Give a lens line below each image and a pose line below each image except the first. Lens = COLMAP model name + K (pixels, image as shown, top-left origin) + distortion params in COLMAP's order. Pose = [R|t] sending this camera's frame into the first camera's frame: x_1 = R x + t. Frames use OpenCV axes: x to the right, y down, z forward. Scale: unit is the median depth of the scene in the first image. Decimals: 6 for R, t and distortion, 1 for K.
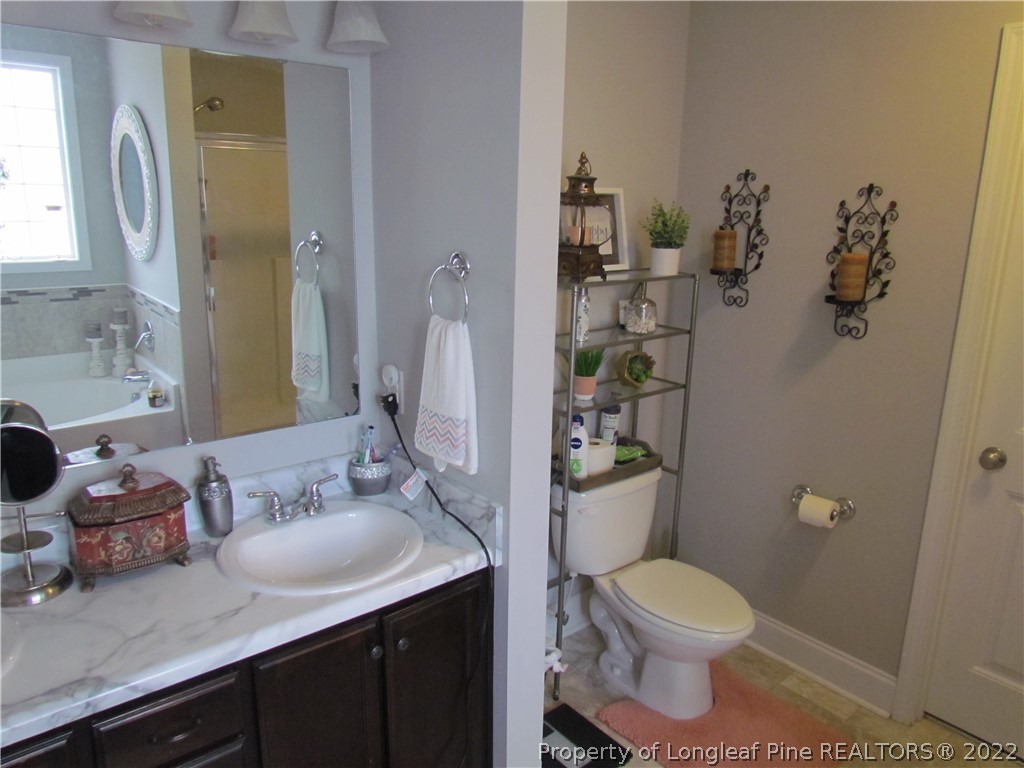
lens RADIAL K [[730.2, 0, 511.1], [0, 730.2, 380.2], [0, 0, 1]] dist [-0.031675, 0.011867]
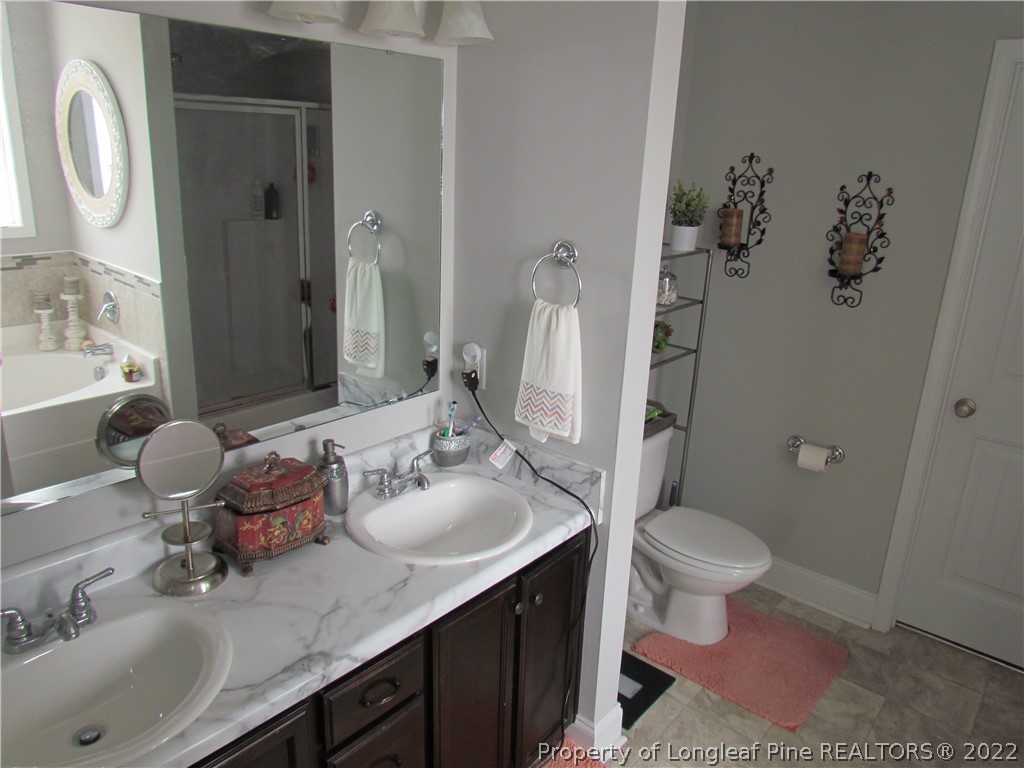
lens RADIAL K [[730.2, 0, 515.3], [0, 730.2, 380.6], [0, 0, 1]] dist [-0.031675, 0.011867]
pose [[0.986480, -0.033153, 0.160495, -0.238750], [0.022227, 0.997341, 0.069402, -0.033955], [-0.162369, -0.064897, 0.984594, -0.049319]]
